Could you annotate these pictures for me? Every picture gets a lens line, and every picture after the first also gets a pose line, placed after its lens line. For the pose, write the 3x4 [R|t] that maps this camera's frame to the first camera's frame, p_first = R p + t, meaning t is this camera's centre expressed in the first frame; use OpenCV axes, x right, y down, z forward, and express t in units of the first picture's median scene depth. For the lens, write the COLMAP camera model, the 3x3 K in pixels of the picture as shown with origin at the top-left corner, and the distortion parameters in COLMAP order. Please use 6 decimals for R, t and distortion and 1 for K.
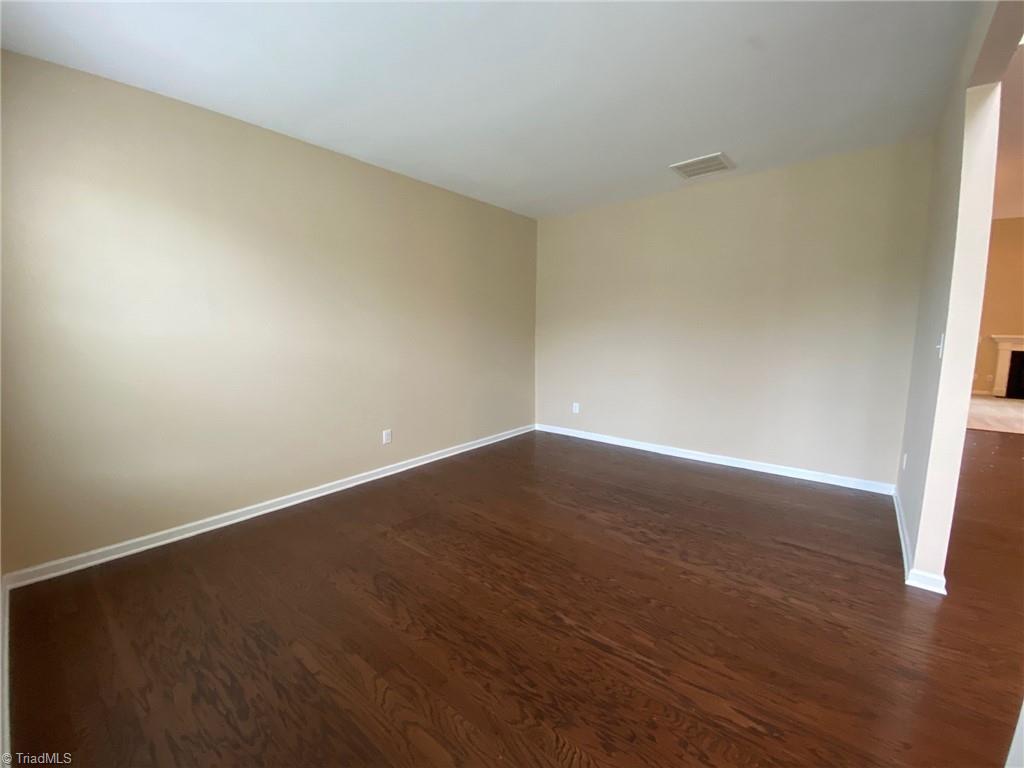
lens RADIAL K [[403.8, 0, 511.6], [0, 403.8, 385.1], [0, 0, 1]] dist [0.012226, -0.021679]
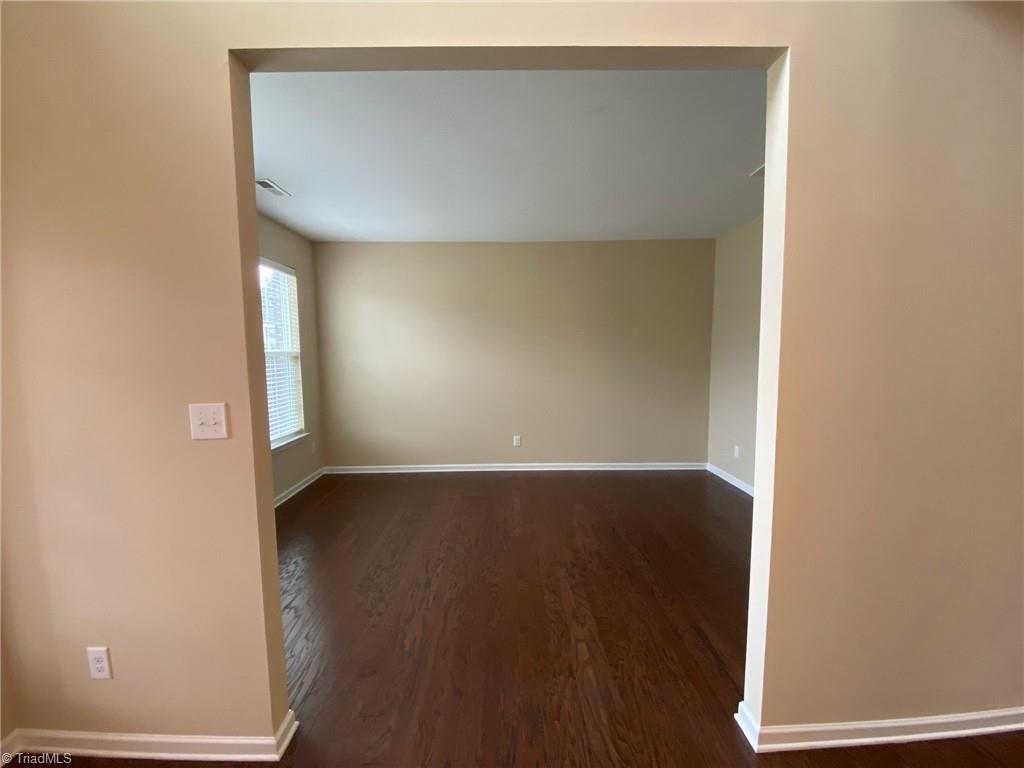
lens RADIAL K [[431.3, 0, 512.8], [0, 431.3, 384.5], [0, 0, 1]] dist [-0.025066, -0.000310]
pose [[0.666205, 0.062070, -0.743181, 0.984306], [-0.100577, 0.994904, -0.007067, -0.056463], [0.738956, 0.079455, 0.669053, 0.090182]]
